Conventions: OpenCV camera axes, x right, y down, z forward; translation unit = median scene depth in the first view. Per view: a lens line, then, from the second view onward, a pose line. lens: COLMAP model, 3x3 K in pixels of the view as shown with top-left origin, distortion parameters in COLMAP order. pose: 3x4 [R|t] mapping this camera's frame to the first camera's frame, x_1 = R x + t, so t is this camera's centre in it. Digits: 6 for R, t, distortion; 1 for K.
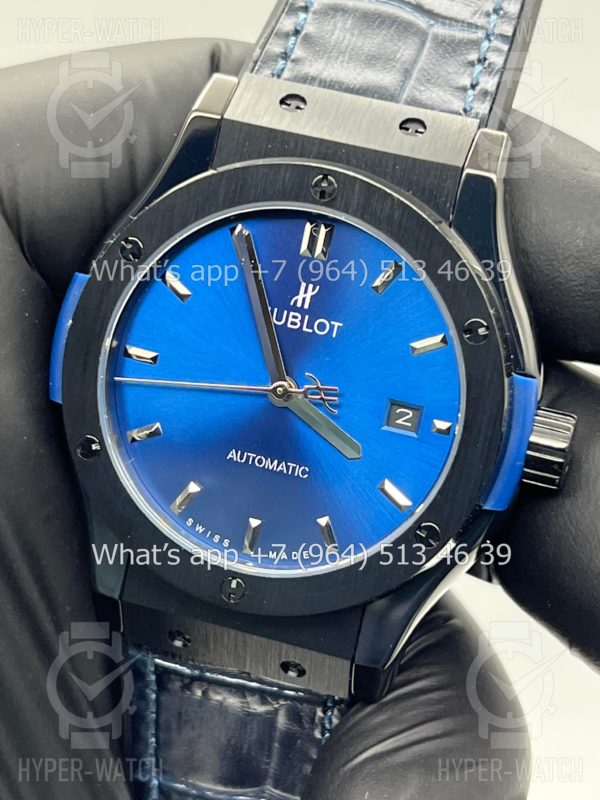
lens RADIAL K [[1832.5, 0, 300.0], [0, 1832.5, 400.0], [0, 0, 1]] dist [0.043823, -0.393248]
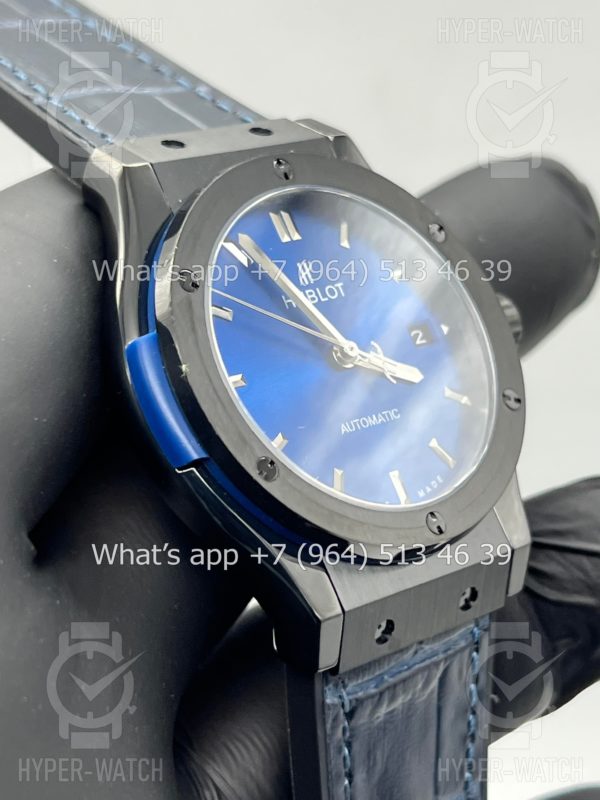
lens RADIAL K [[1832.5, 0, 300.0], [0, 1832.5, 400.0], [0, 0, 1]] dist [0.043823, -0.393248]
pose [[0.513487, -0.307517, 0.801102, -0.861582], [0.579187, 0.813047, -0.059142, 0.062996], [-0.633146, 0.494356, 0.595599, 0.398947]]
